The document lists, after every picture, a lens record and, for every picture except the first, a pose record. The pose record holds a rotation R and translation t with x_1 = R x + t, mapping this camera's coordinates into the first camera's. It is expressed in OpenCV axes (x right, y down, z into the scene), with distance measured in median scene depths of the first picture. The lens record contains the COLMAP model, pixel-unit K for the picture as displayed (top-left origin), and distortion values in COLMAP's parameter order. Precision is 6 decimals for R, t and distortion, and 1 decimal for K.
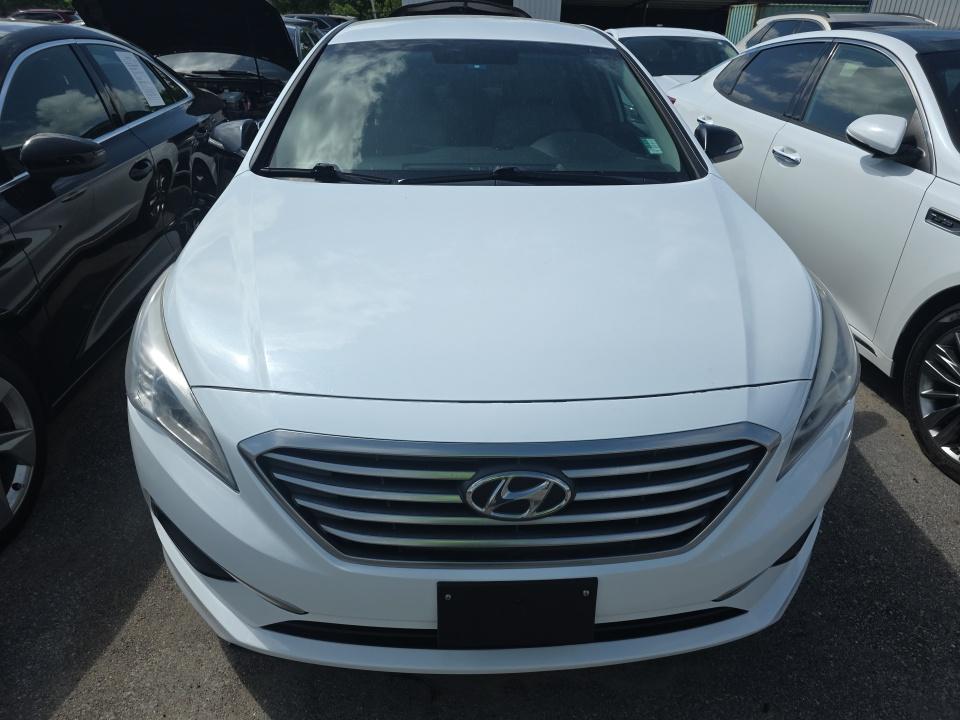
lens RADIAL K [[668.0, 0, 480.0], [0, 668.0, 360.0], [0, 0, 1]] dist [0.000362, -0.000093]
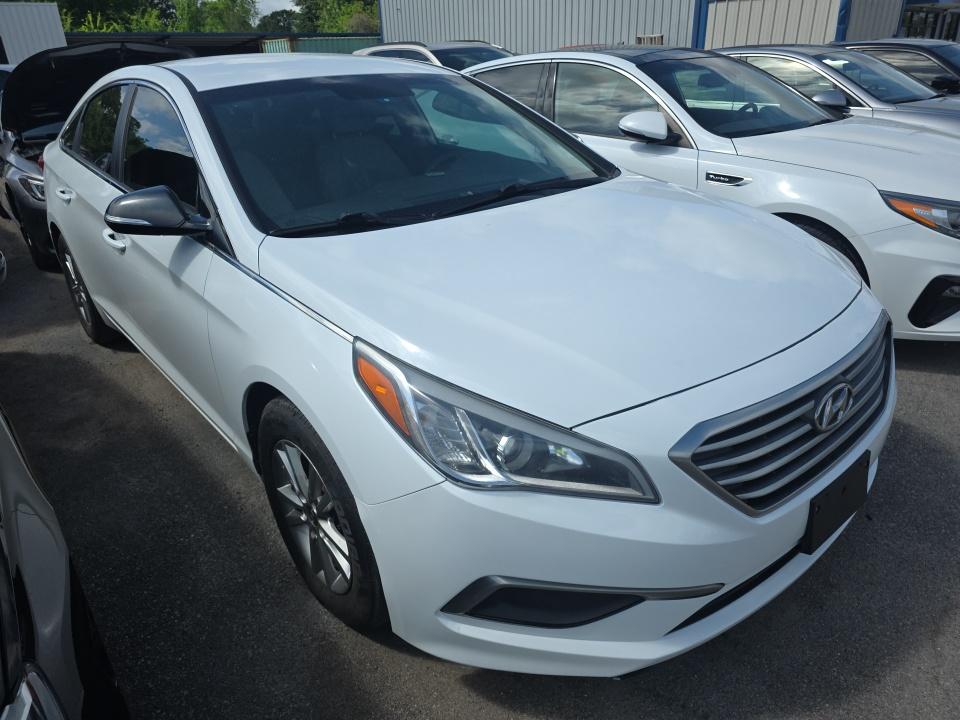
lens RADIAL K [[653.3, 0, 480.0], [0, 653.3, 360.0], [0, 0, 1]] dist [0.031172, -0.036057]
pose [[0.793983, -0.292566, 0.532912, -0.544589], [0.311847, 0.948475, 0.056088, -0.080064], [-0.521864, 0.121654, 0.844310, 0.139742]]
